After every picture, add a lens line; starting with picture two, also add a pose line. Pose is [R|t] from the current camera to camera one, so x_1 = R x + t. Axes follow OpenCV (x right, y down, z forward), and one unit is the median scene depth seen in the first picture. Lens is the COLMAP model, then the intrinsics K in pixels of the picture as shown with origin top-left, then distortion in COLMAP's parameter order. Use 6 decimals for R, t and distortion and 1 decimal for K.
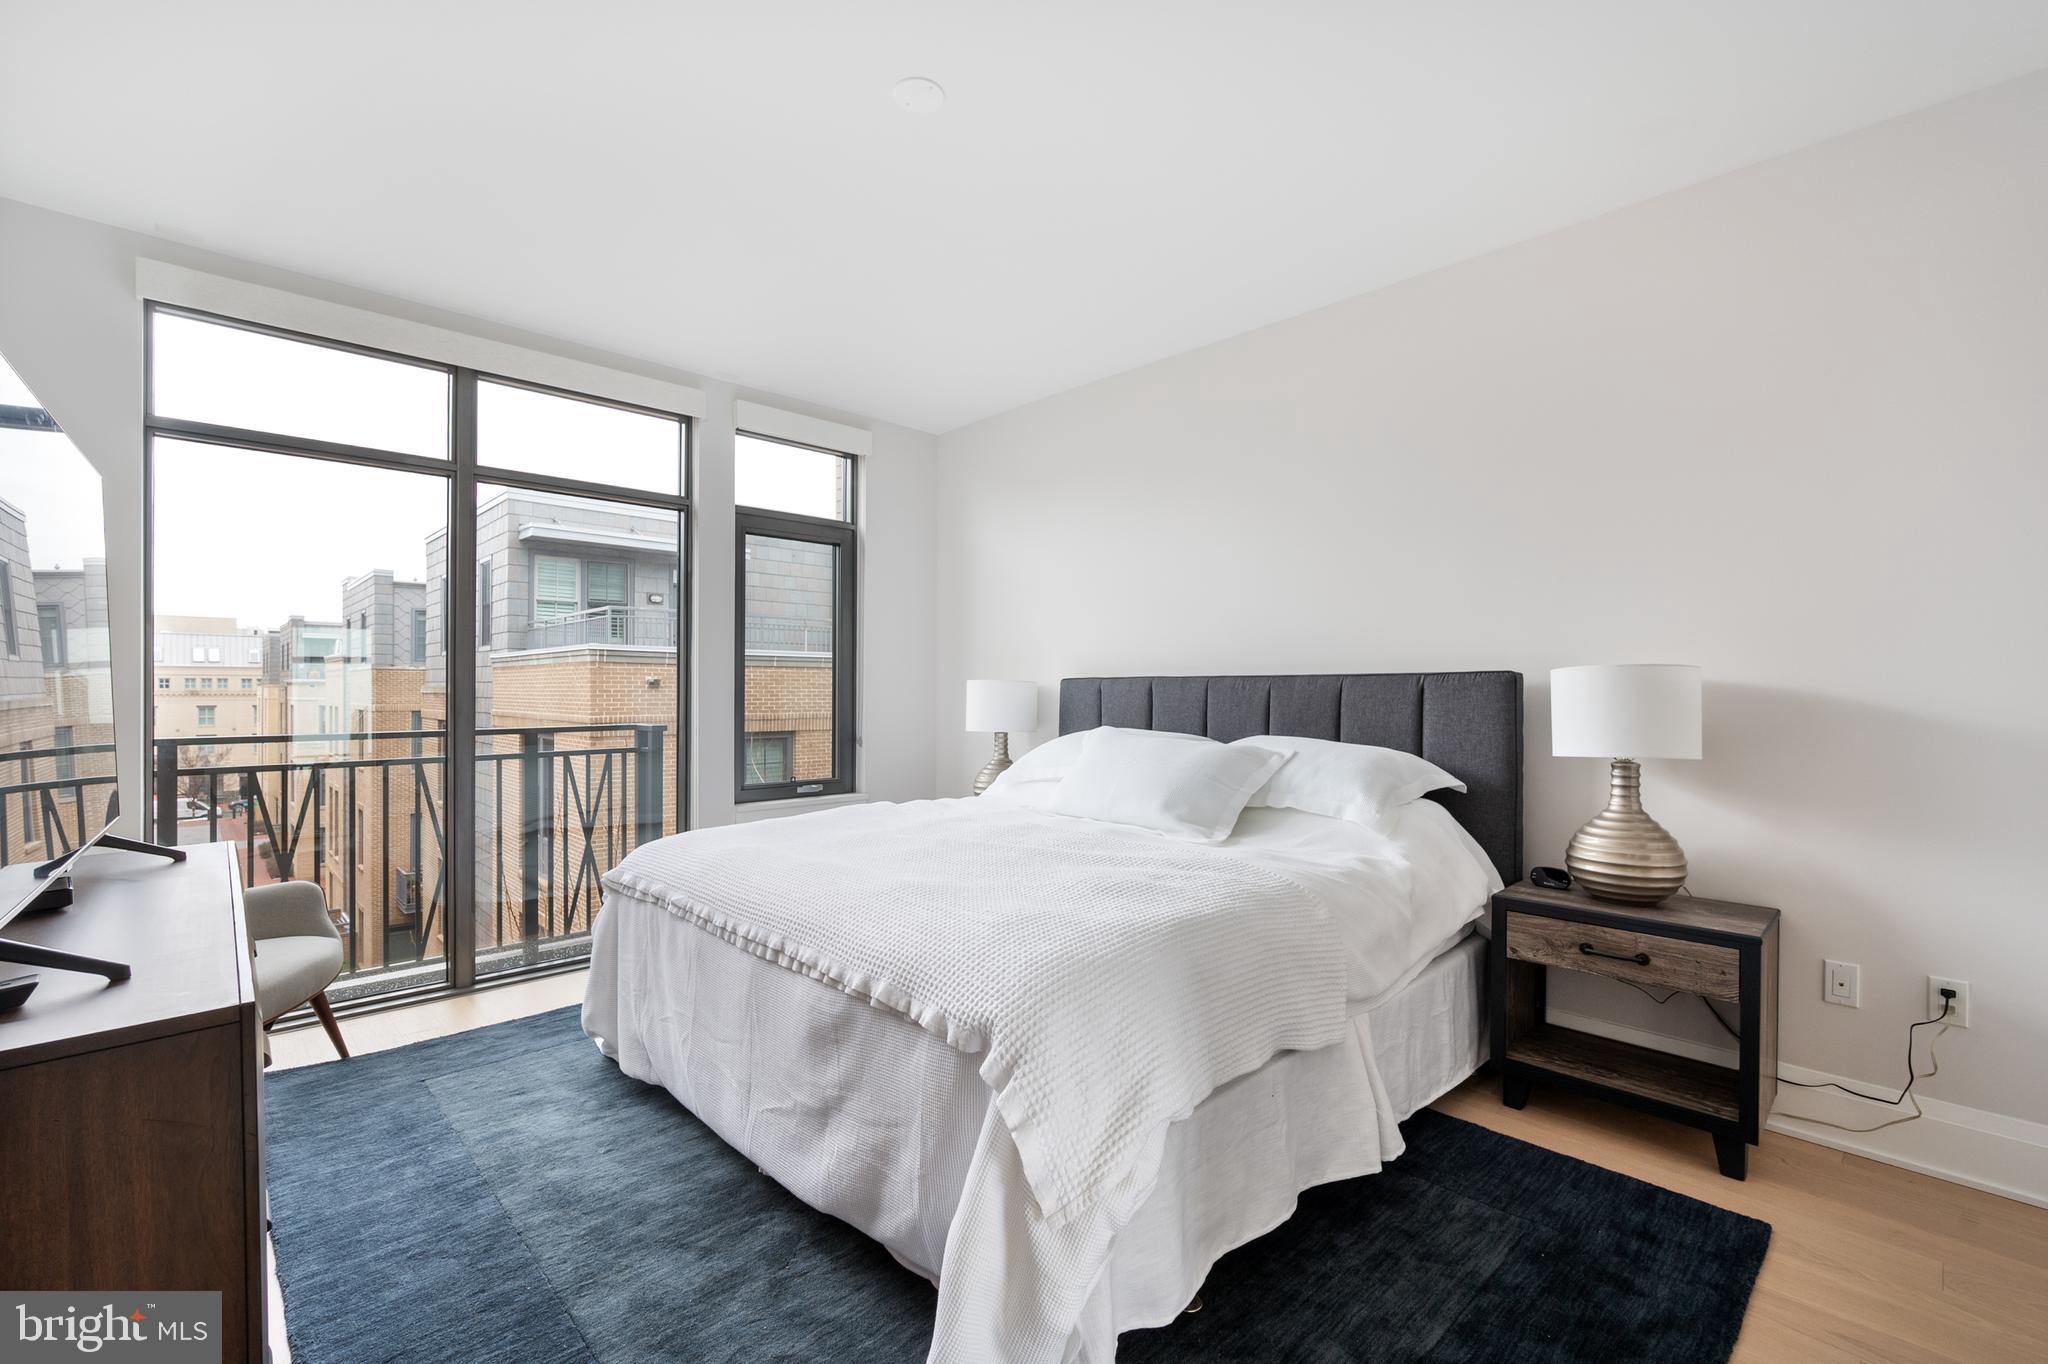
lens RADIAL K [[871.7, 0, 1037.2], [0, 871.7, 692.1], [0, 0, 1]] dist [-0.006568, 0.001440]
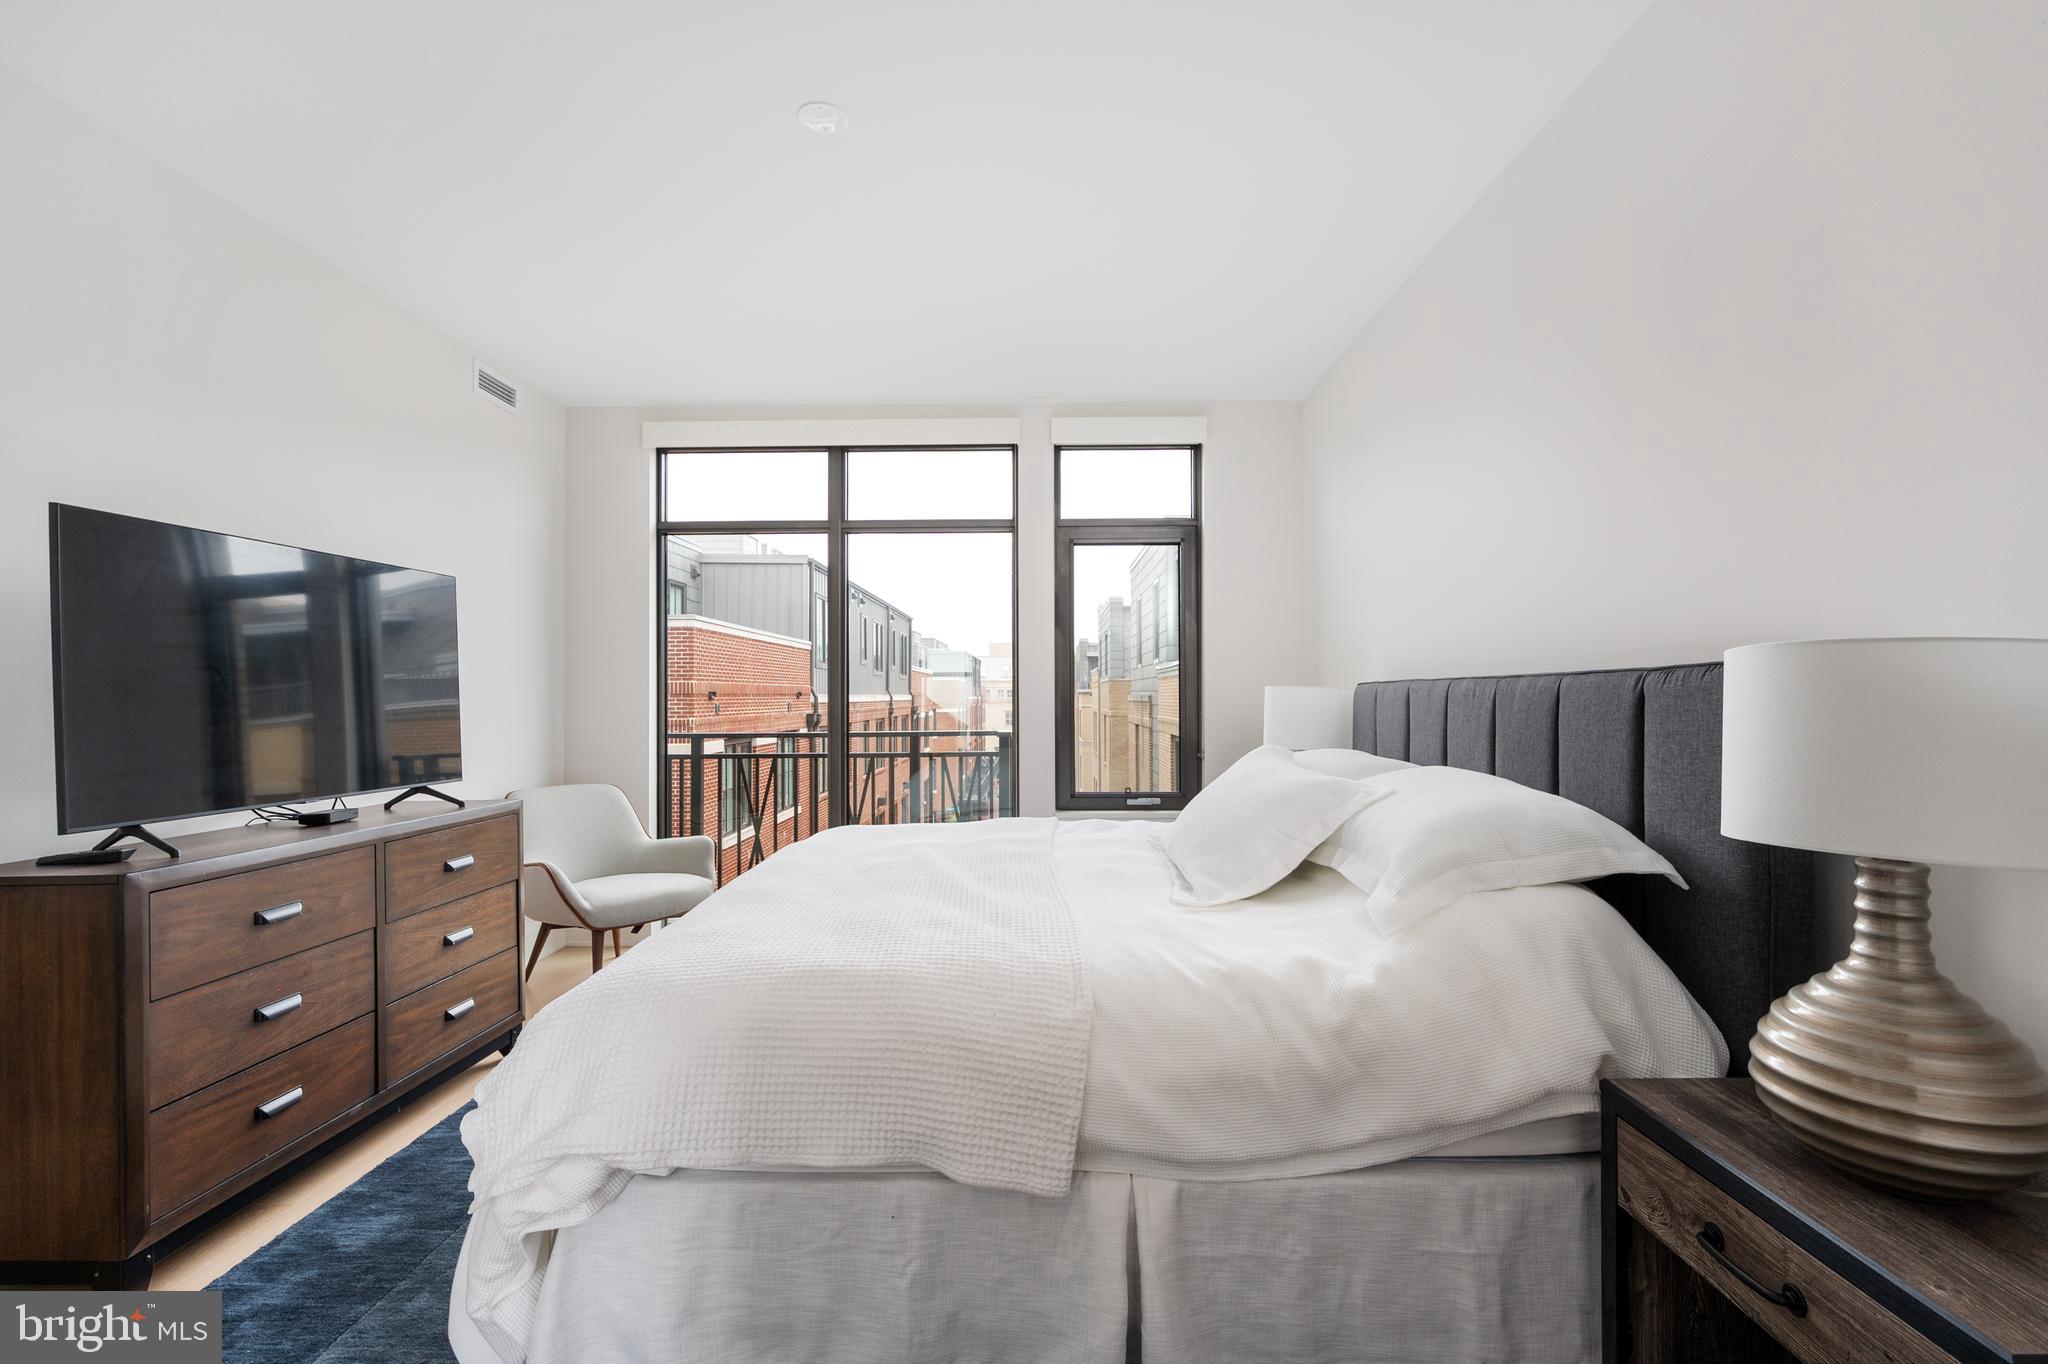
lens RADIAL K [[924.8, 0, 1031.9], [0, 924.8, 673.8], [0, 0, 1]] dist [-0.002258, 0.000246]
pose [[0.717510, -0.023439, -0.696154, 0.475696], [0.006885, 0.999624, -0.026560, -0.003870], [0.696514, 0.014264, 0.717401, 0.239963]]
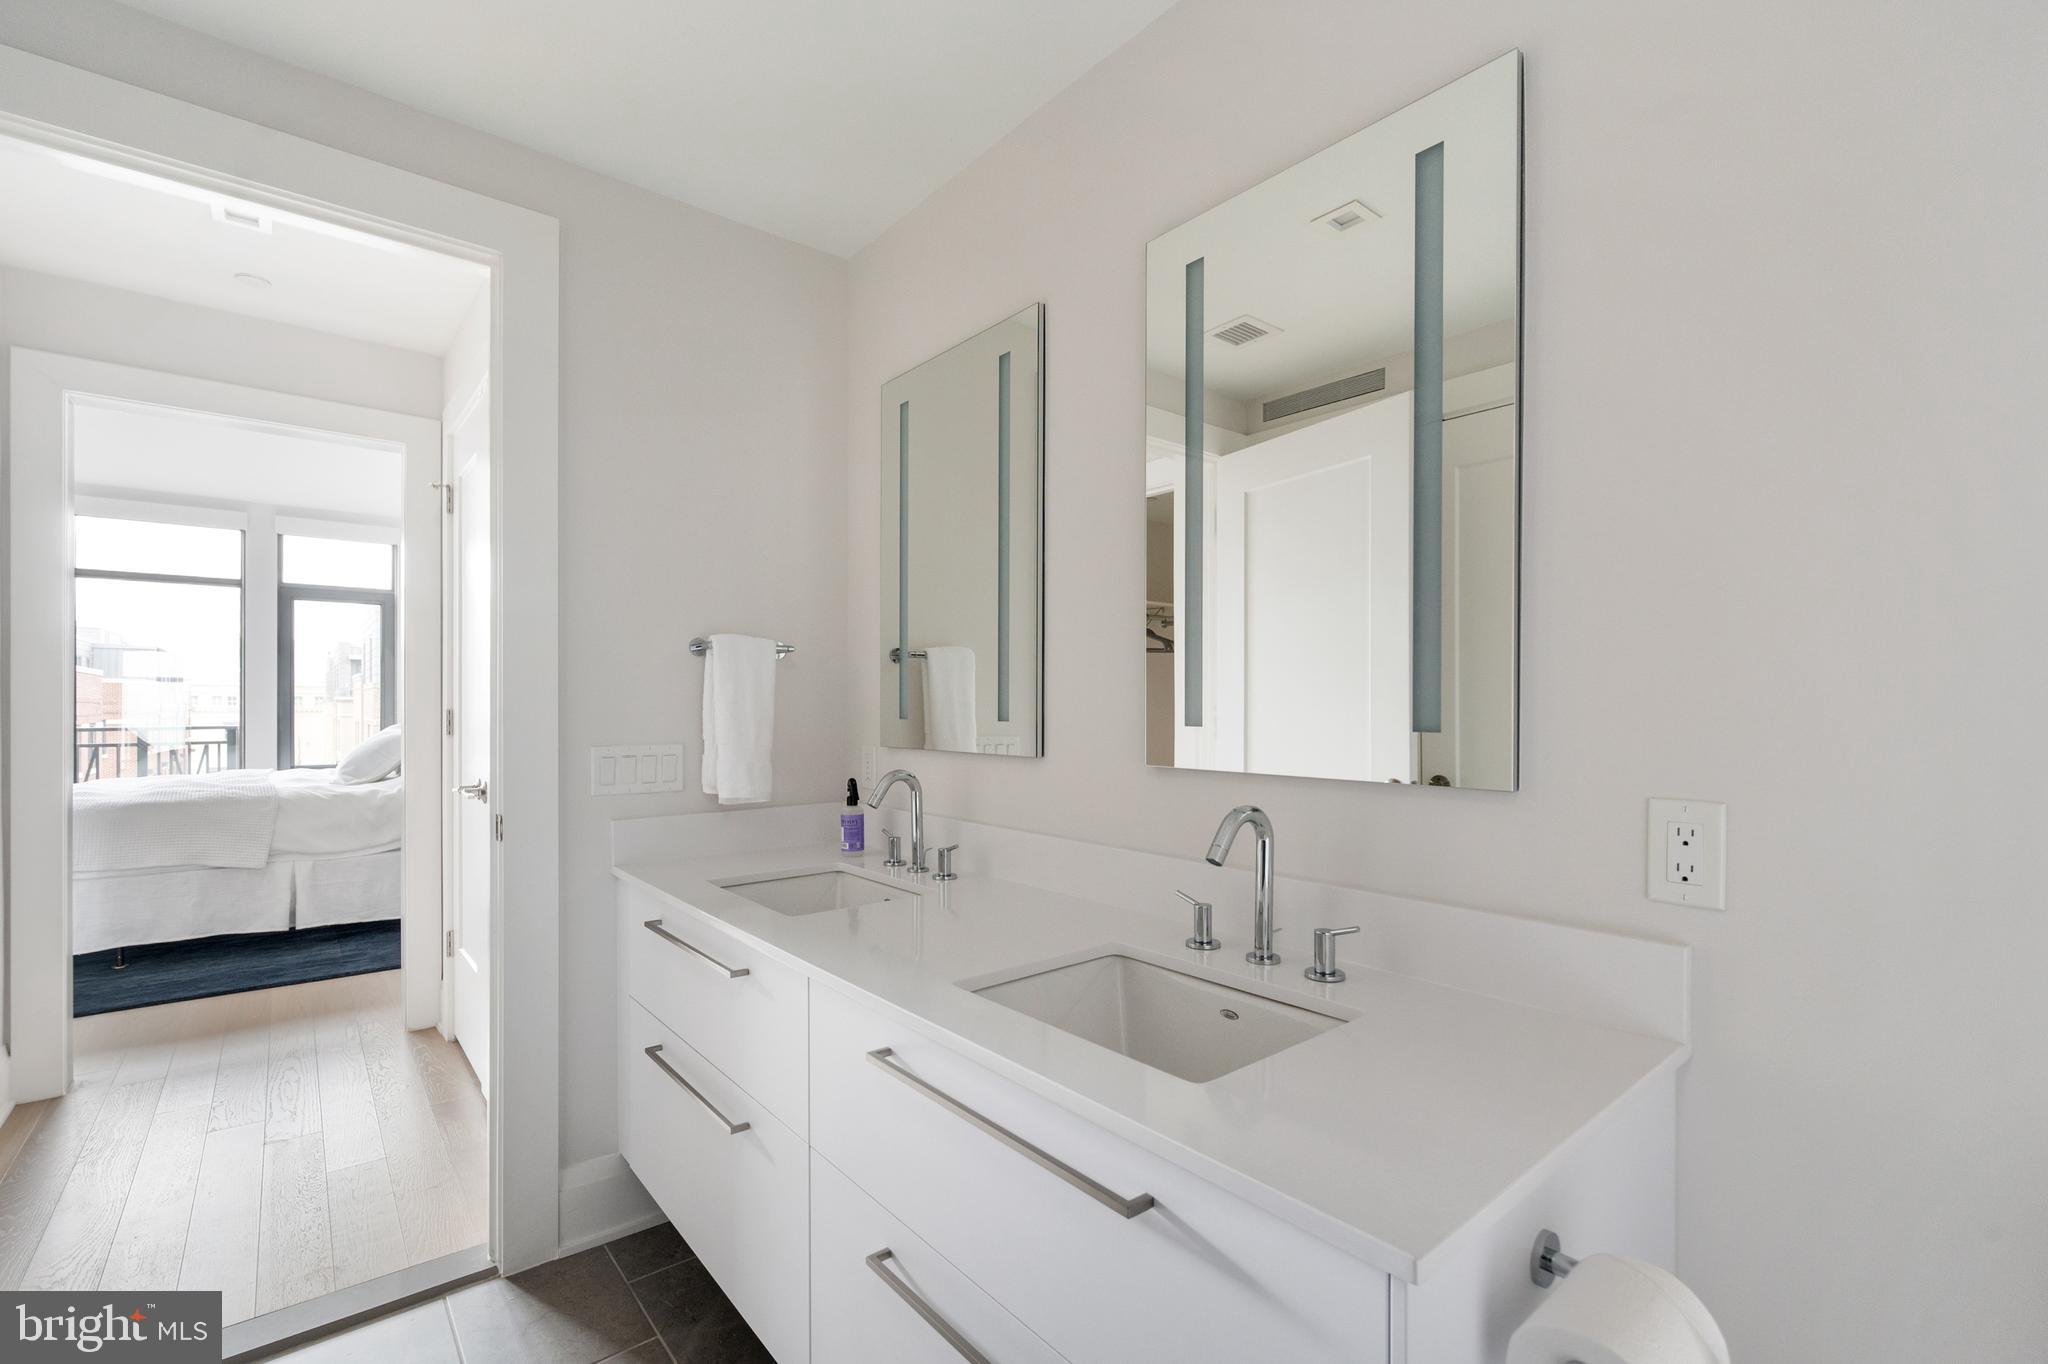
lens RADIAL K [[871.7, 0, 1018.8], [0, 871.7, 700.7], [0, 0, 1]] dist [-0.006568, 0.001440]
pose [[0.998326, -0.004077, -0.057697, 1.292683], [0.003836, 0.999983, -0.004289, 0.006088], [0.057713, 0.004060, 0.998325, -0.574156]]
